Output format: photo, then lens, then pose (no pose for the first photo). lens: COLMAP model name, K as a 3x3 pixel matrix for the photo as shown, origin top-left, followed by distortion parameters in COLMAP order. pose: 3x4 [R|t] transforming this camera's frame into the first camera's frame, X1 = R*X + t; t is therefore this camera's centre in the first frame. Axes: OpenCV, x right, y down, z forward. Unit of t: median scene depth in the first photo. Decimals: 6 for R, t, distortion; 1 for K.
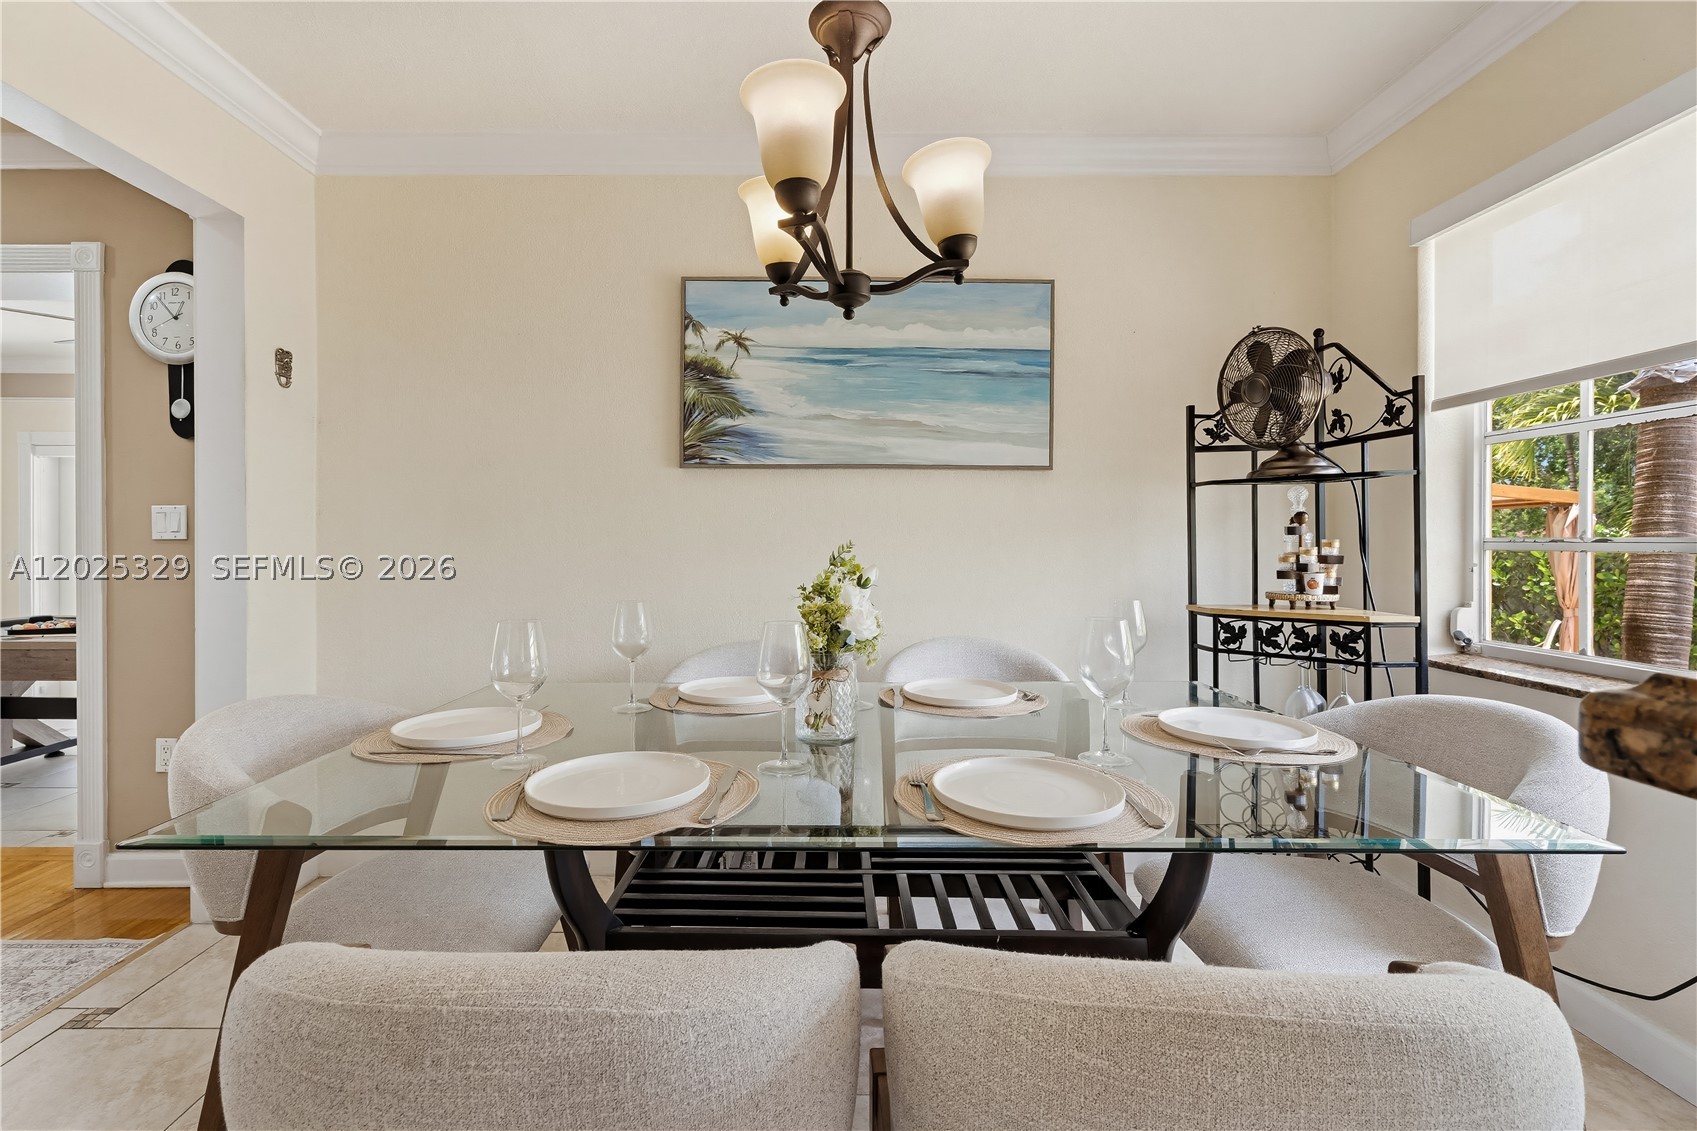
lens RADIAL K [[758.2, 0, 819.7], [0, 758.2, 547.2], [0, 0, 1]] dist [0.004334, 0.000295]
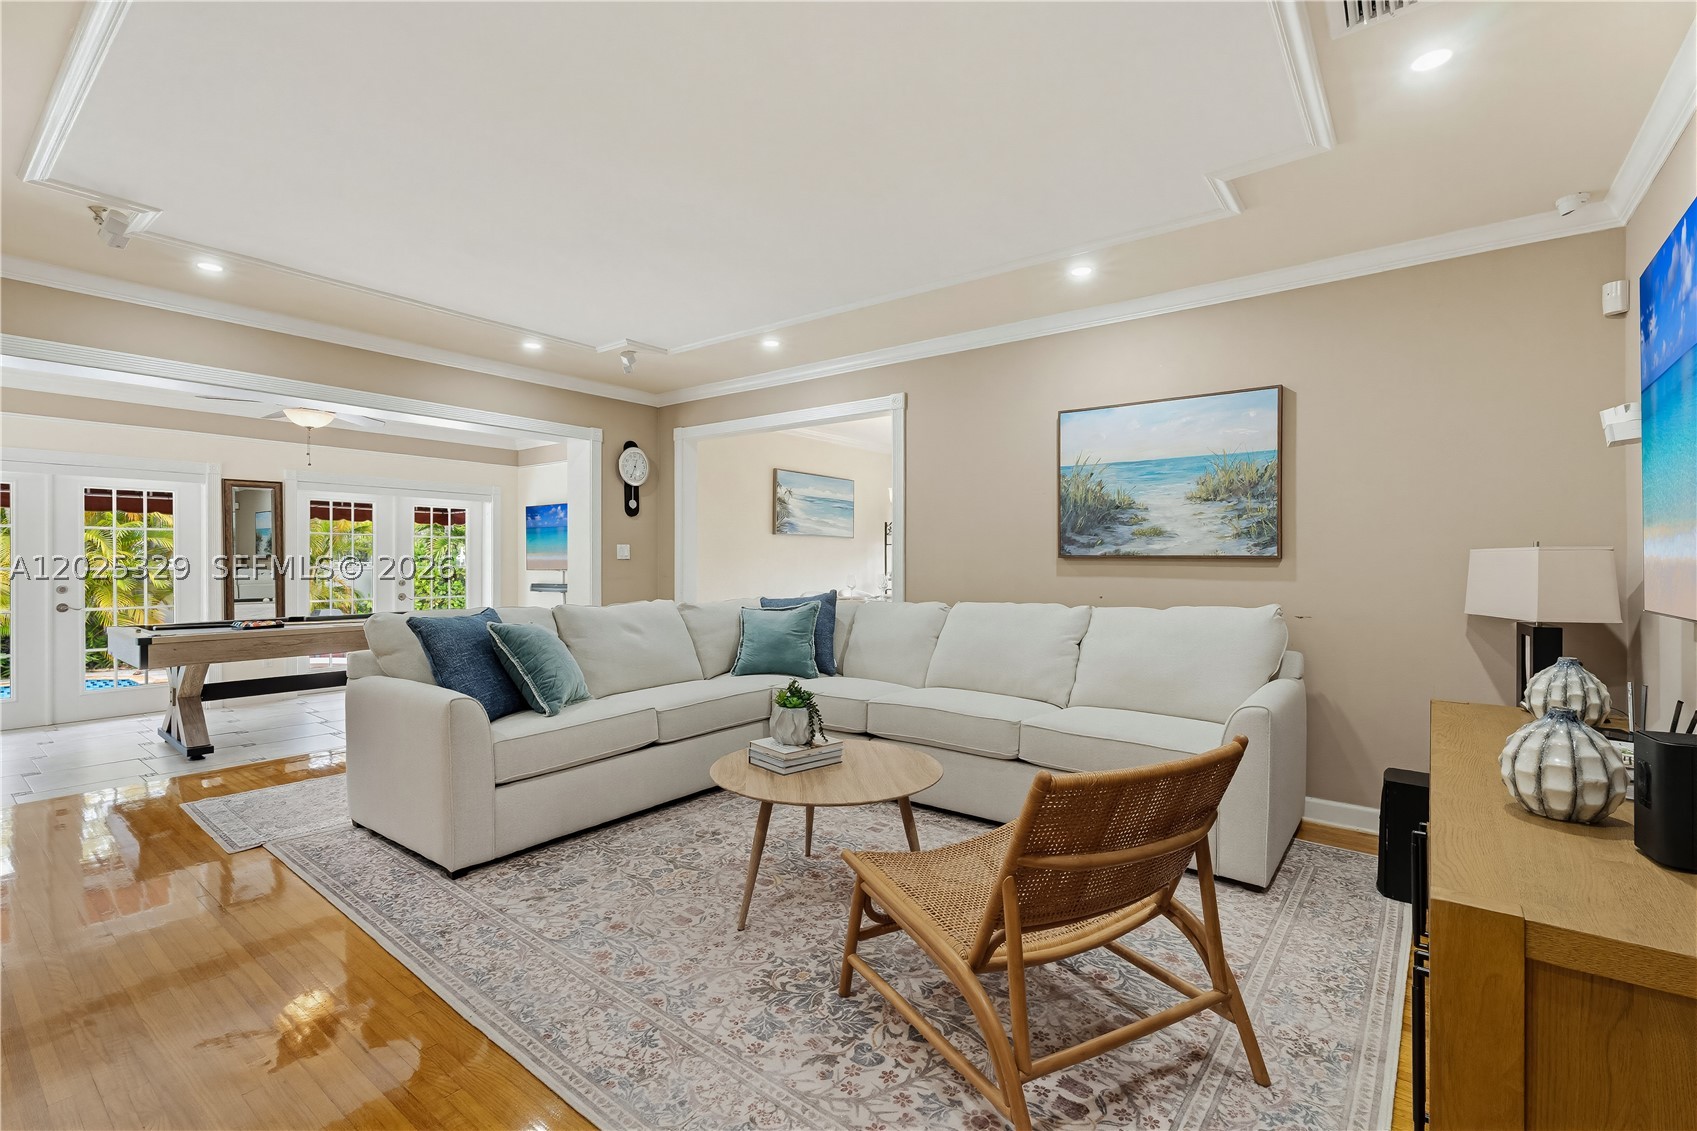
lens RADIAL K [[757.4, 0, 850.9], [0, 757.4, 531.4], [0, 0, 1]] dist [0.040095, -0.000087]
pose [[0.616619, 0.031914, 0.786614, -2.277965], [0.004237, 0.999029, -0.043854, 0.011333], [-0.787250, 0.030374, 0.615885, -1.001302]]
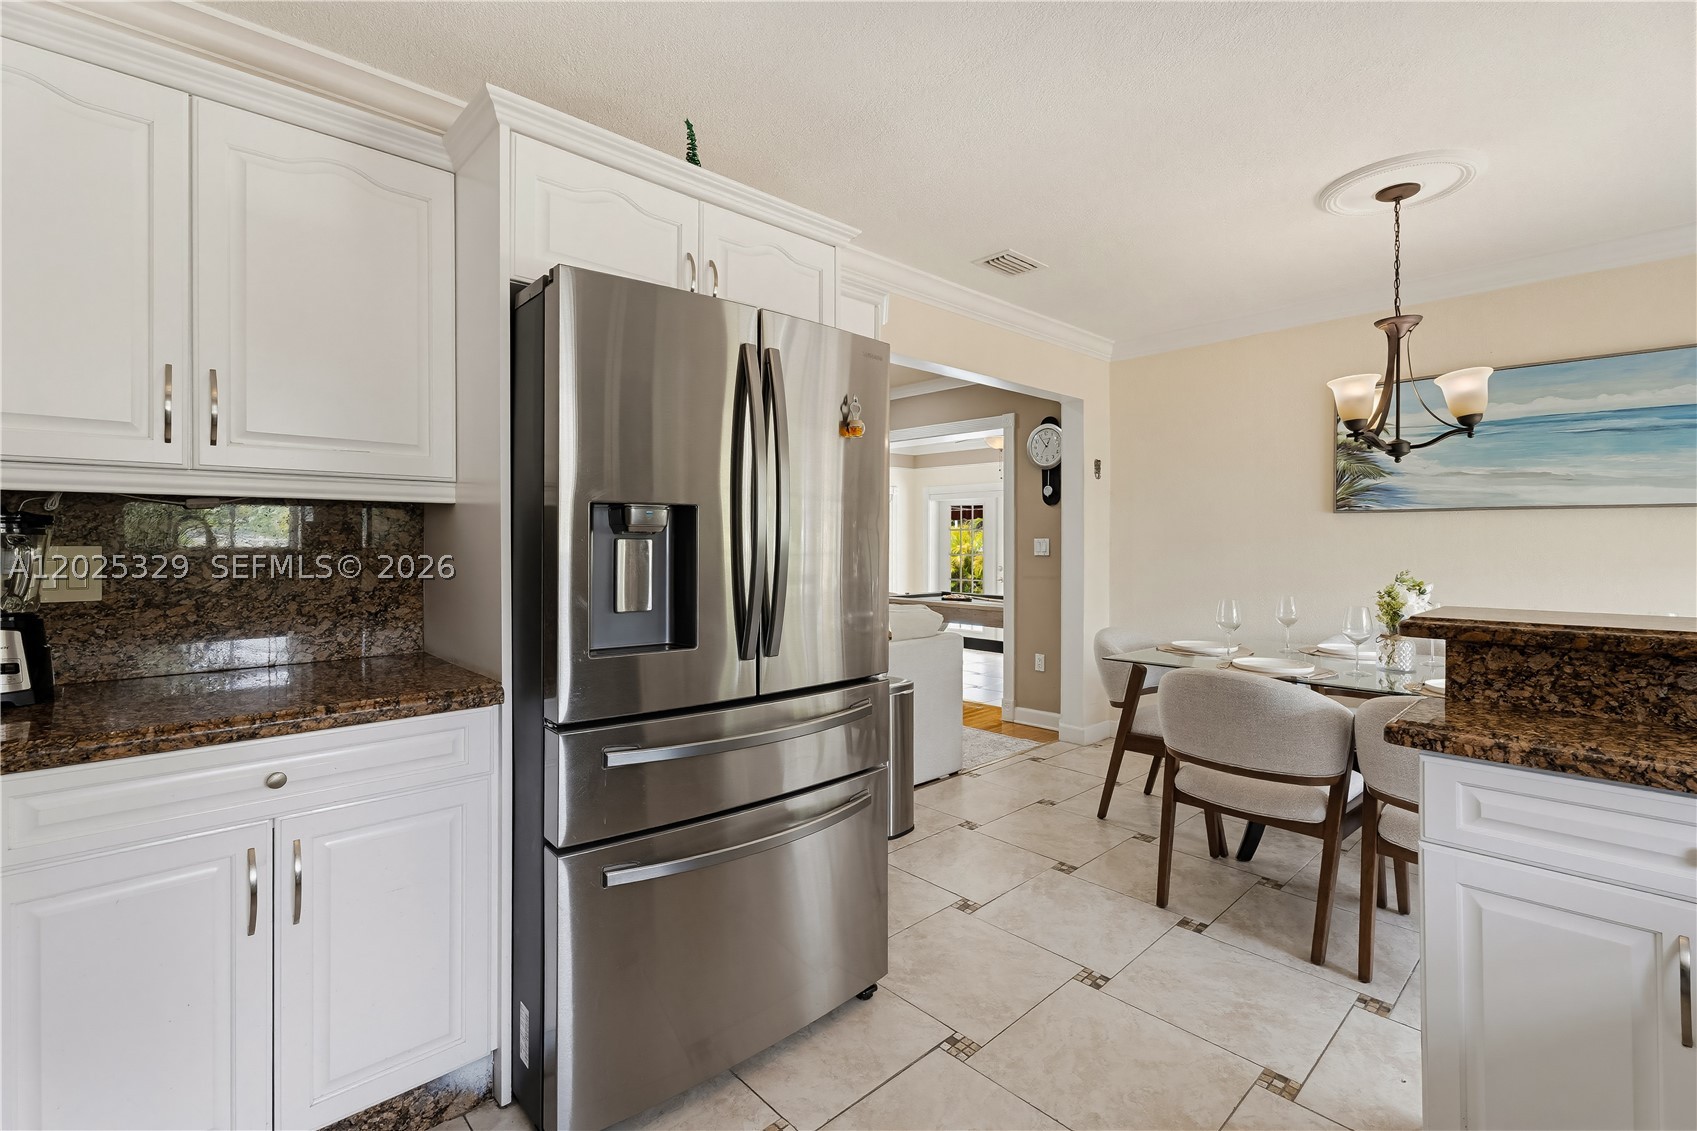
lens RADIAL K [[760.8, 0, 840.7], [0, 760.8, 539.9], [0, 0, 1]] dist [0.002777, 0.000454]
pose [[0.678102, -0.000326, -0.734968, 0.269663], [-0.008421, 0.999931, -0.008213, -0.030341], [0.734920, 0.011758, 0.678052, -0.766262]]
